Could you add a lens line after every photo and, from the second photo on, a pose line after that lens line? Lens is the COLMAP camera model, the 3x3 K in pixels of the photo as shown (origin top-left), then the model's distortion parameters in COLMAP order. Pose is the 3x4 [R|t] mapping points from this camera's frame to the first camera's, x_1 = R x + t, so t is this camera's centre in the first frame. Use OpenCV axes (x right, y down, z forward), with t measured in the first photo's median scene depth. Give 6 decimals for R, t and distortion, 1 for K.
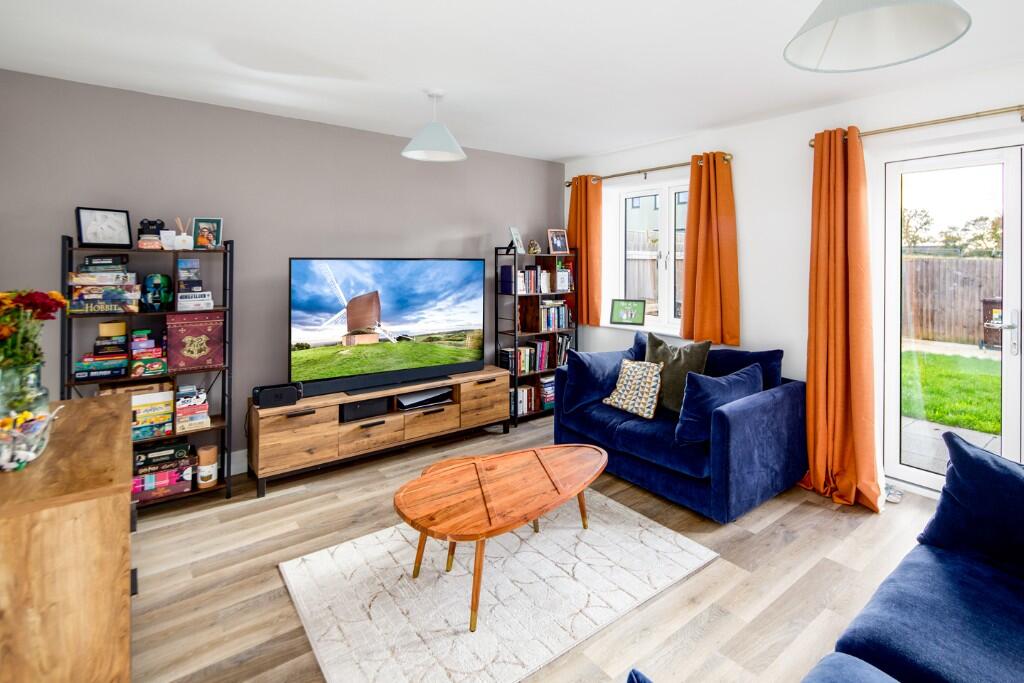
lens RADIAL K [[501.1, 0, 536.2], [0, 501.1, 260.5], [0, 0, 1]] dist [-0.000942, -0.000708]
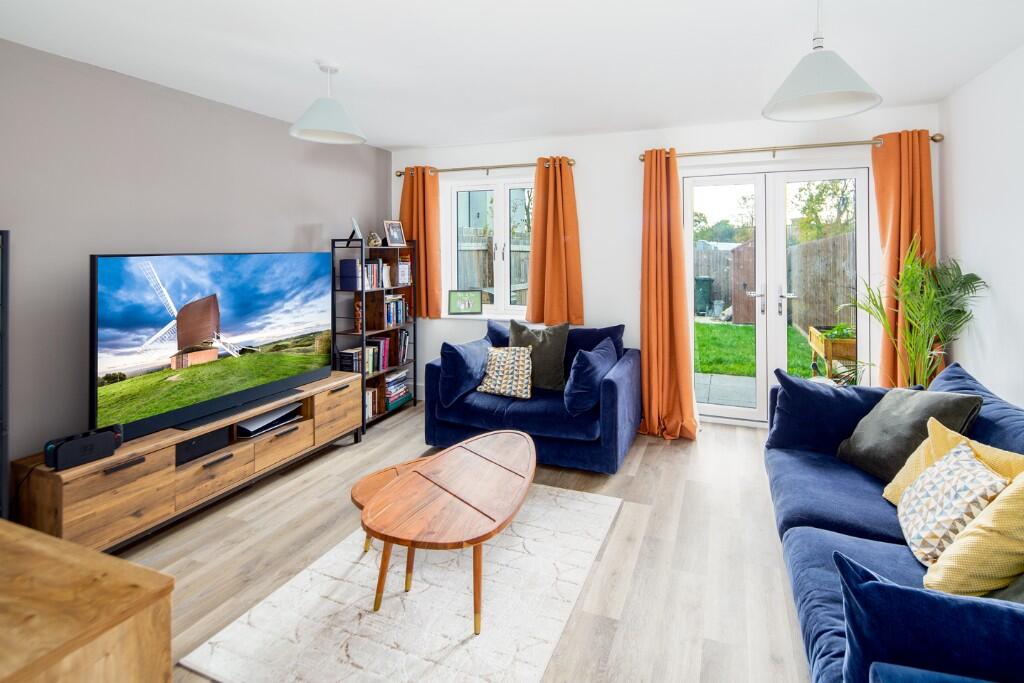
lens RADIAL K [[501.0, 0, 536.0], [0, 501.0, 247.6], [0, 0, 1]] dist [0.001473, -0.005472]
pose [[0.861443, -0.006496, 0.507813, -0.276472], [0.008488, 0.999963, -0.001608, -0.008536], [-0.507783, 0.005695, 0.861466, 0.047792]]
